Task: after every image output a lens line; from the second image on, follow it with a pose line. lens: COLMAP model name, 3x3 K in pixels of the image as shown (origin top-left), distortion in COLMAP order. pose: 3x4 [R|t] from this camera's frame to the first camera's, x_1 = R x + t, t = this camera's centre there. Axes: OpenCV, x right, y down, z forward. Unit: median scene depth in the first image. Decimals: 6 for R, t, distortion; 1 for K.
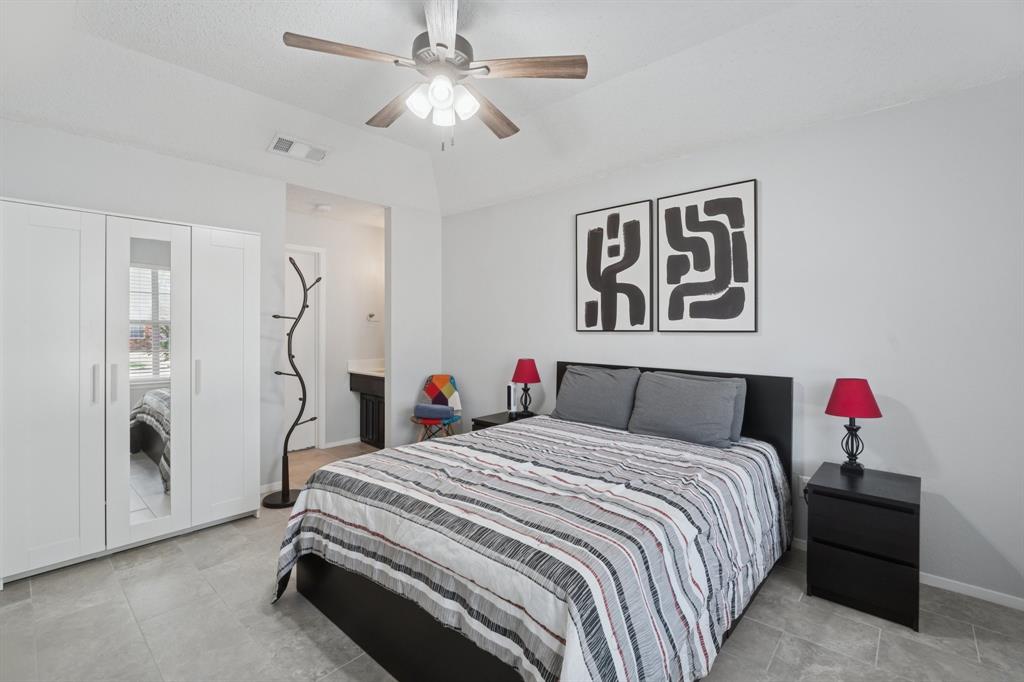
lens RADIAL K [[456.5, 0, 517.2], [0, 456.5, 334.7], [0, 0, 1]] dist [-0.009432, 0.001454]
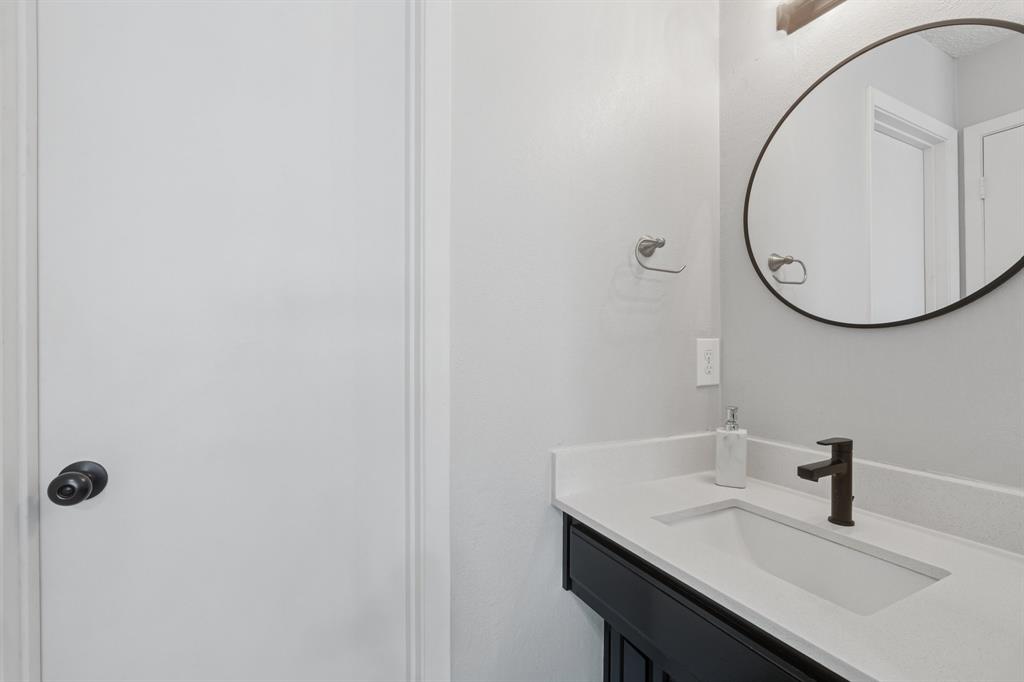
lens RADIAL K [[456.5, 0, 511.3], [0, 456.5, 343.5], [0, 0, 1]] dist [-0.009432, 0.001454]
pose [[0.920854, -0.005722, -0.389866, -0.510632], [-0.000064, 0.999890, -0.014829, 0.016086], [0.389908, 0.013680, 0.920752, 1.329410]]
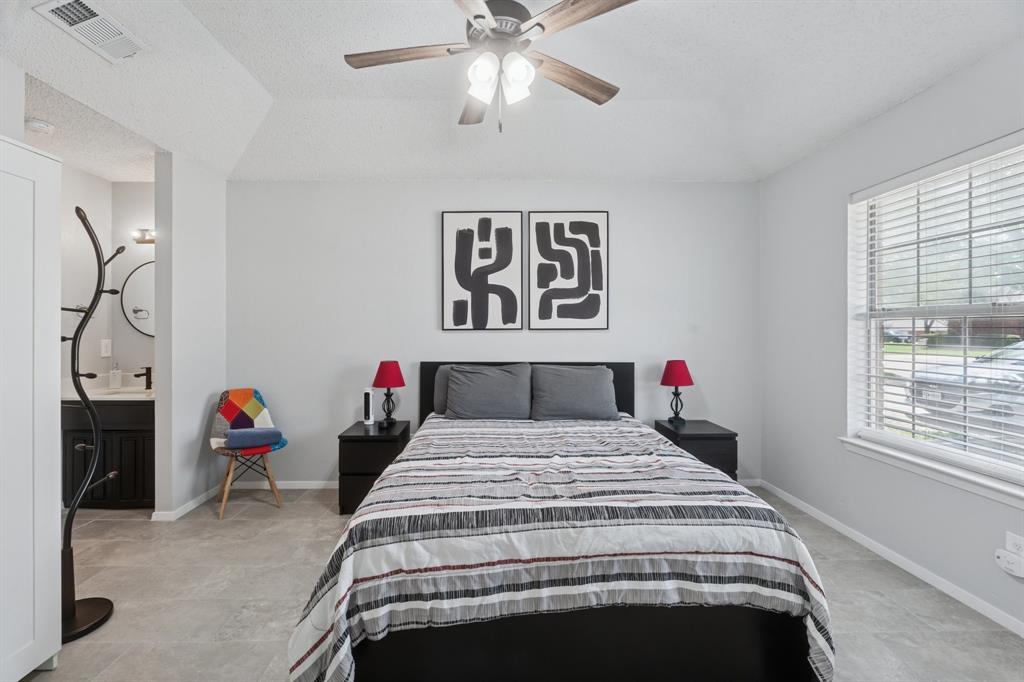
lens RADIAL K [[456.5, 0, 509.1], [0, 456.5, 333.1], [0, 0, 1]] dist [-0.009432, 0.001454]
pose [[0.740177, -0.011588, 0.672312, -0.524077], [0.013305, 0.999908, 0.002586, -0.001719], [-0.672280, 0.007031, 0.740264, 0.212901]]
